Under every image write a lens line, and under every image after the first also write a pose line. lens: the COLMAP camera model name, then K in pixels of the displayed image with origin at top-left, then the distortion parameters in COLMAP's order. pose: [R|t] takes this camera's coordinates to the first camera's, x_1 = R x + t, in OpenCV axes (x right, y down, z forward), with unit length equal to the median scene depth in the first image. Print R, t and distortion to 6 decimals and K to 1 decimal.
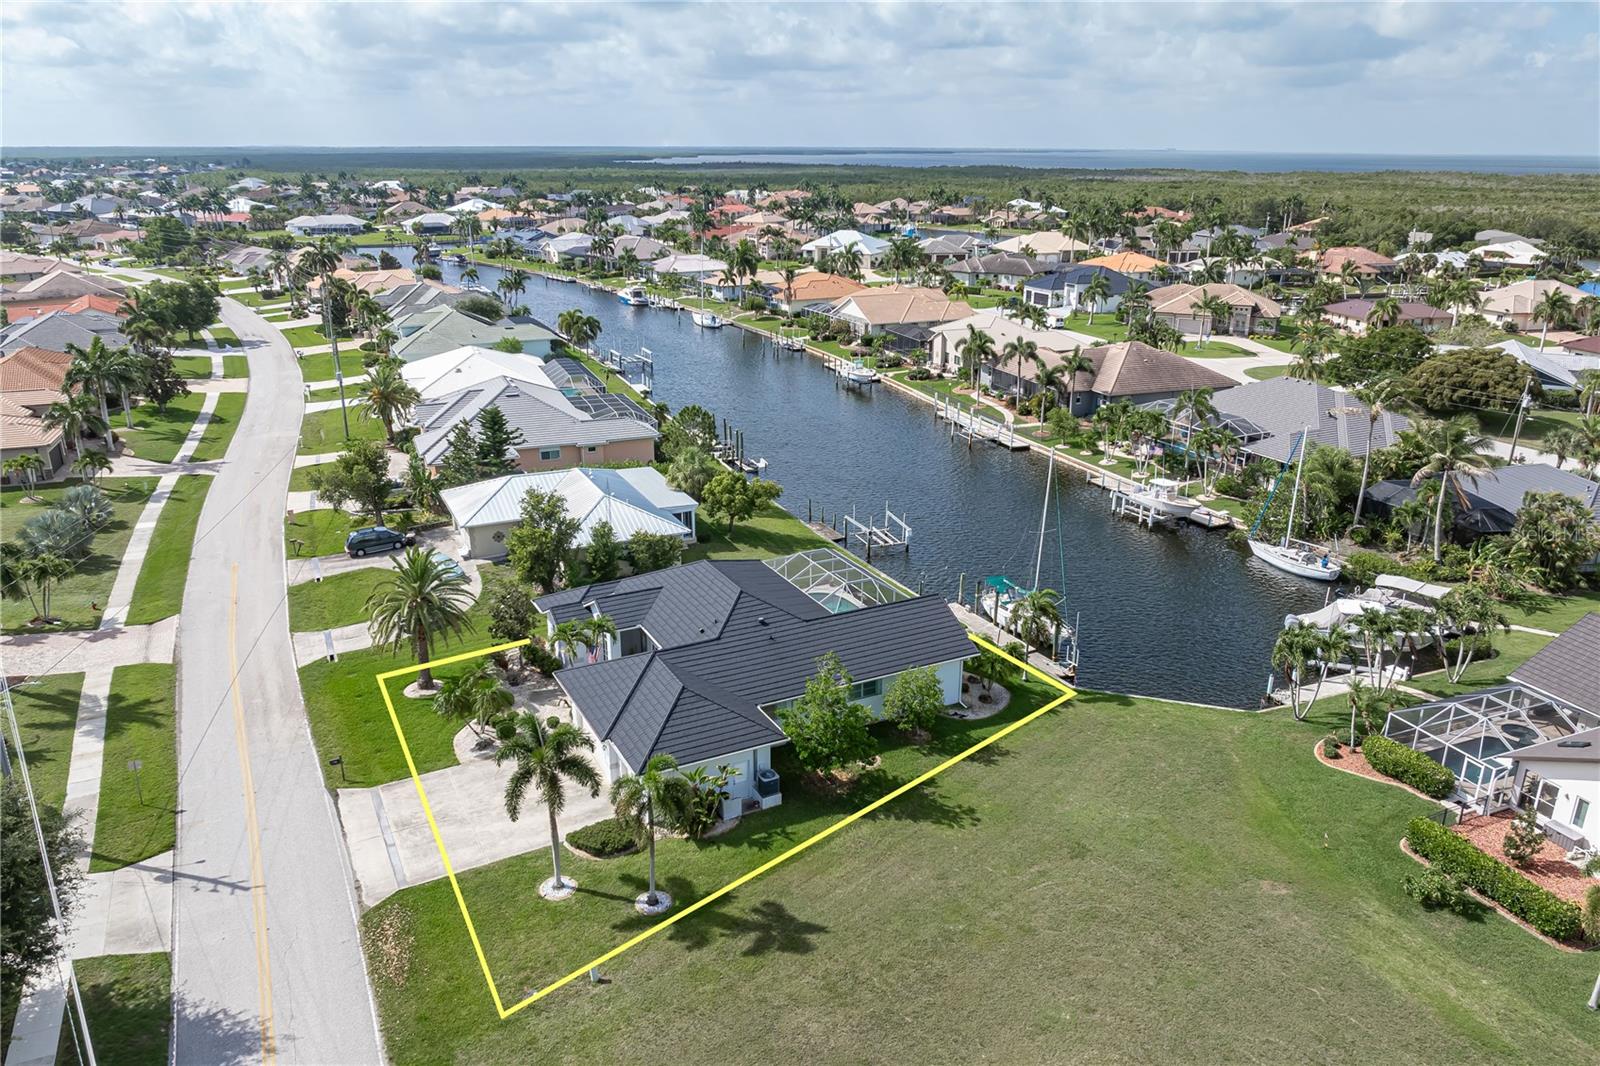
lens RADIAL K [[1117.5, 0, 803.0], [0, 1117.5, 533.8], [0, 0, 1]] dist [-0.022315, 0.002104]
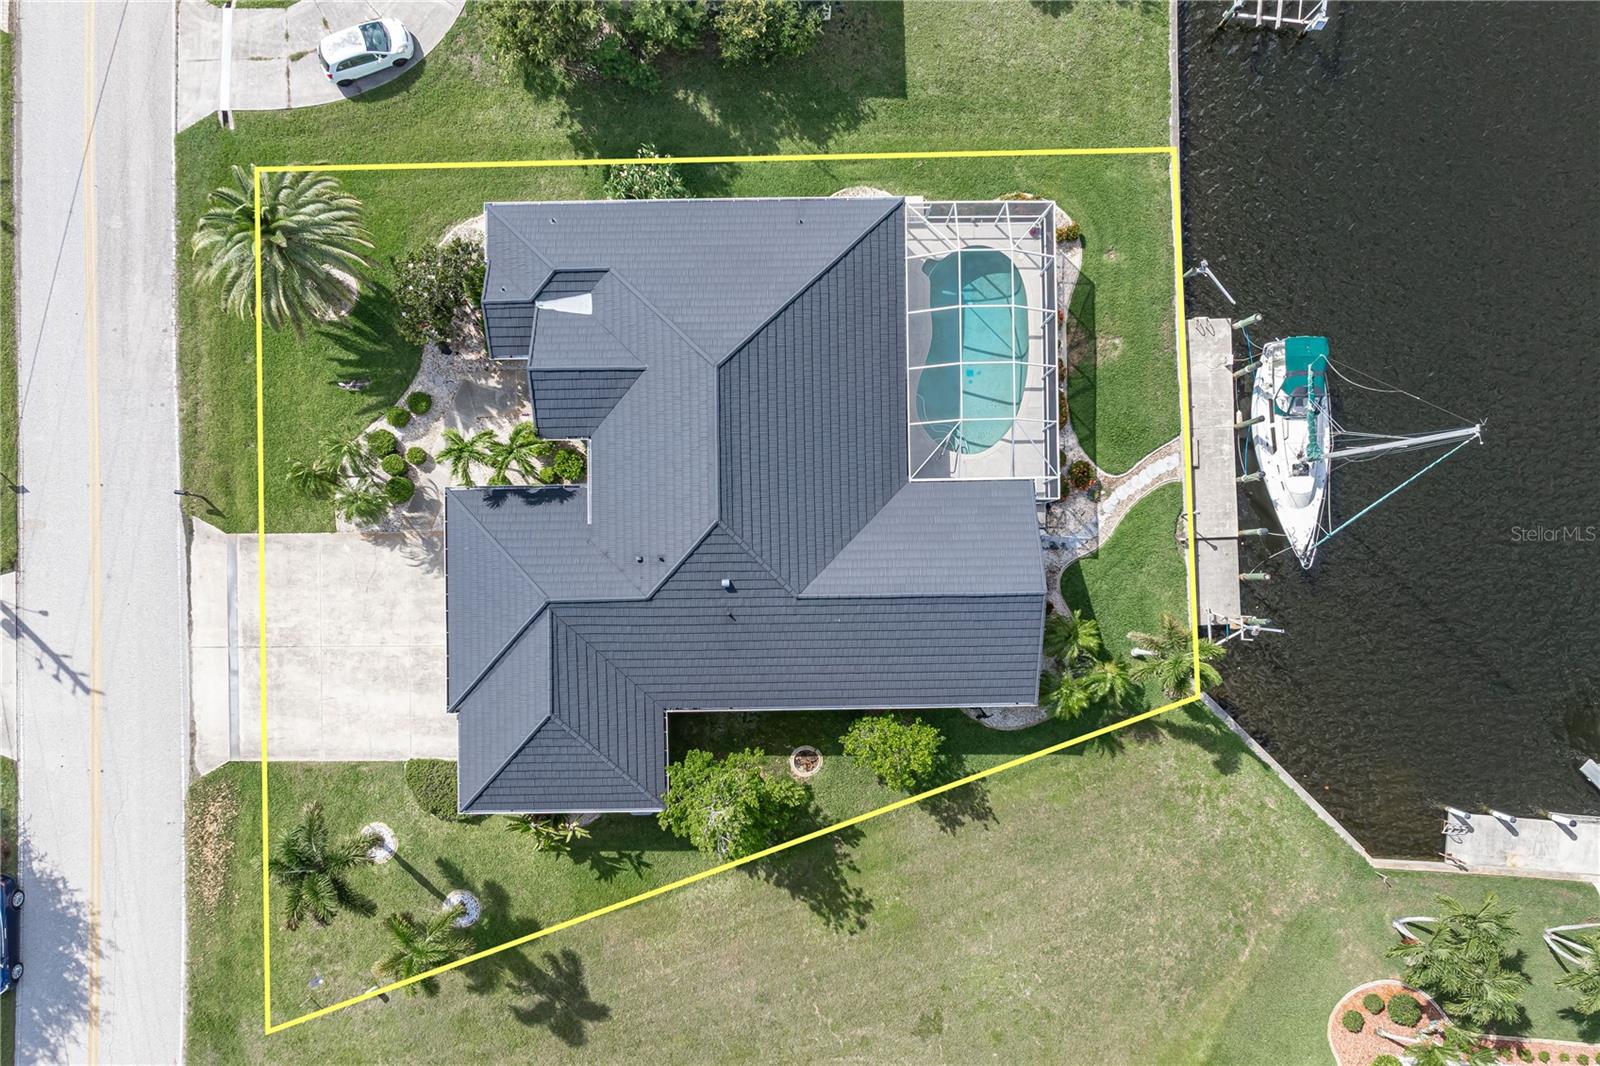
lens RADIAL K [[1117.5, 0, 803.0], [0, 1117.5, 533.8], [0, 0, 1]] dist [-0.022315, 0.002104]
pose [[0.894165, 0.447662, -0.008218, -0.003908], [-0.145037, 0.306964, 0.940605, -0.285850], [0.423596, -0.839864, 0.339404, 0.434862]]
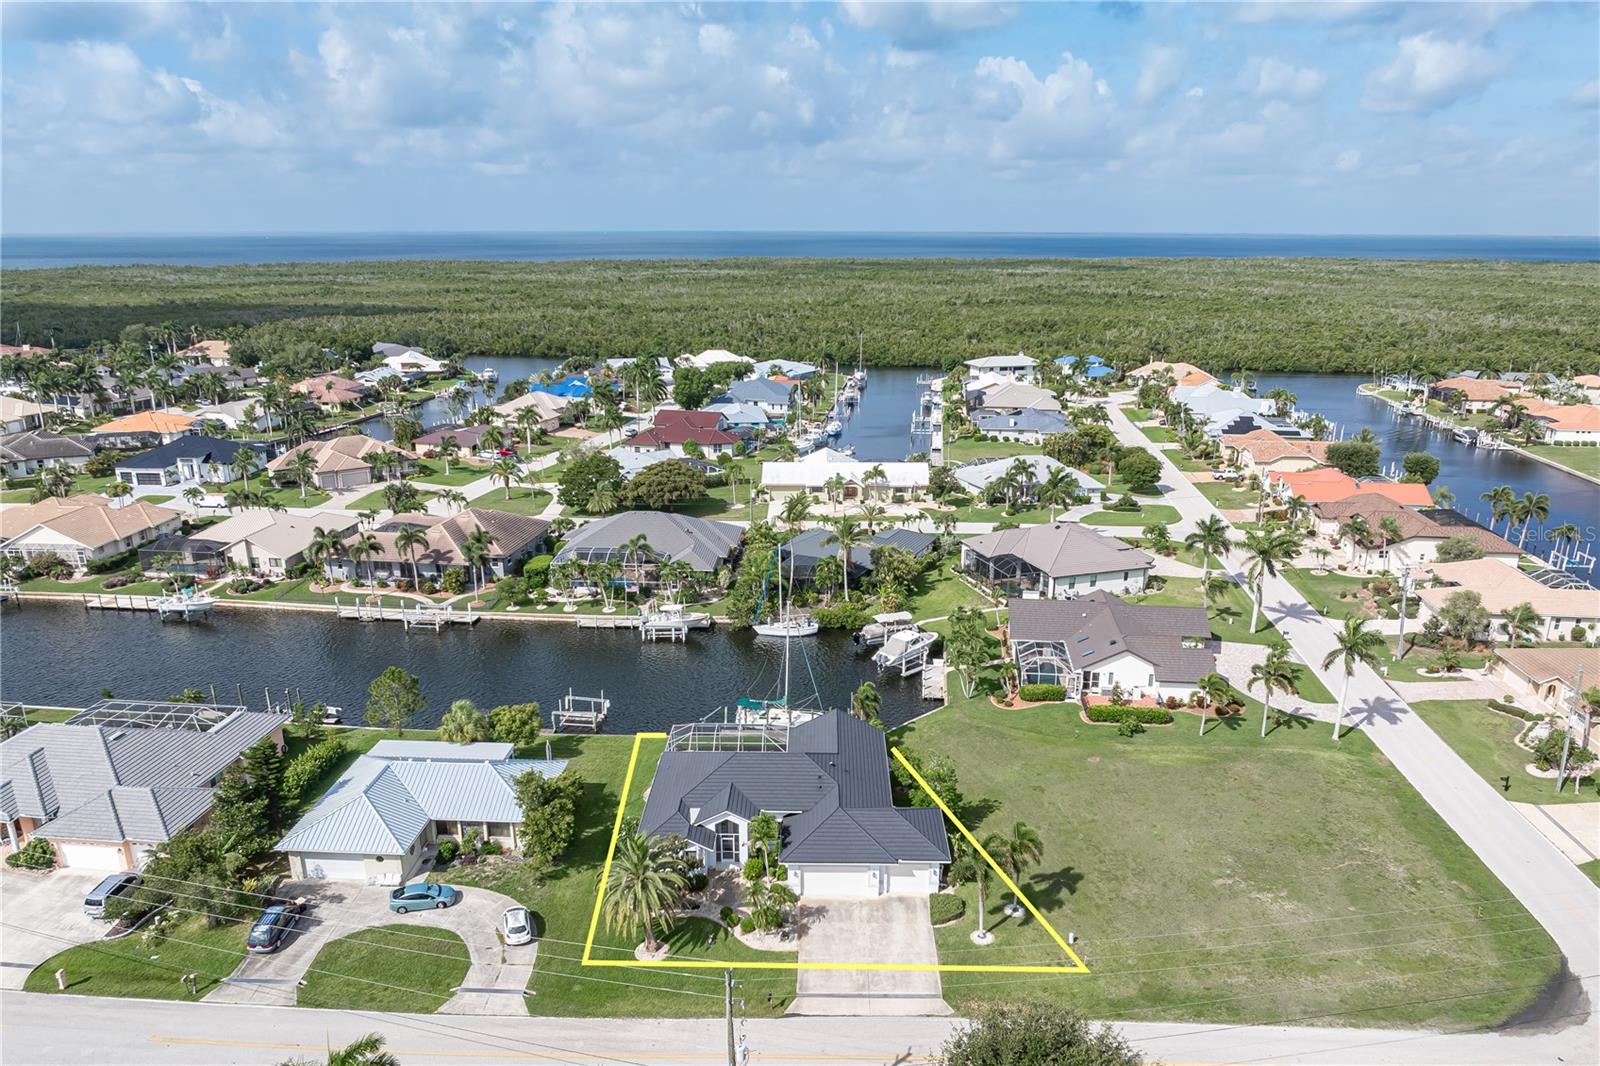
lens RADIAL K [[1119.9, 0, 803.6], [0, 1119.9, 589.9], [0, 0, 1]] dist [-0.026084, 0.009304]
pose [[0.476813, -0.271996, 0.835863, -0.633344], [0.288136, 0.946744, 0.143711, -0.186037], [-0.830438, 0.172319, 0.529792, 0.118242]]
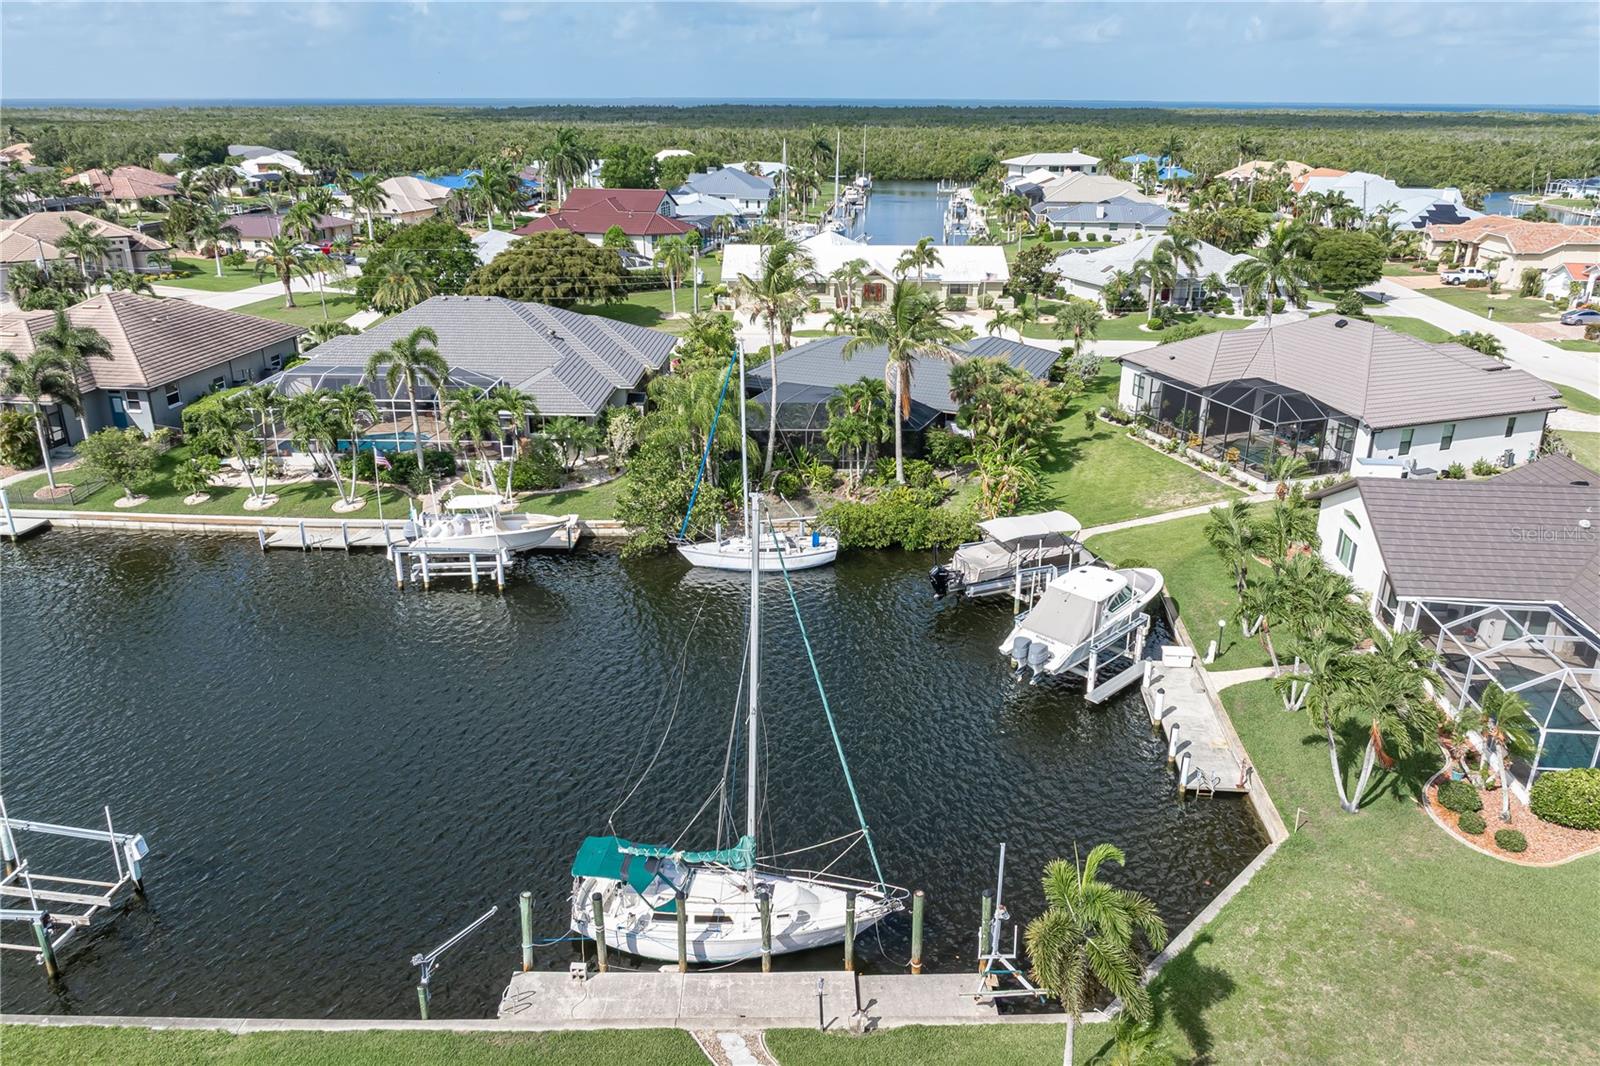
lens RADIAL K [[1120.2, 0, 804.6], [0, 1120.2, 527.7], [0, 0, 1]] dist [-0.021065, 0.004037]
pose [[0.462731, -0.320362, 0.826588, -0.052729], [0.287485, 0.936257, 0.201930, -0.084818], [-0.838590, 0.144192, 0.525334, 0.494837]]
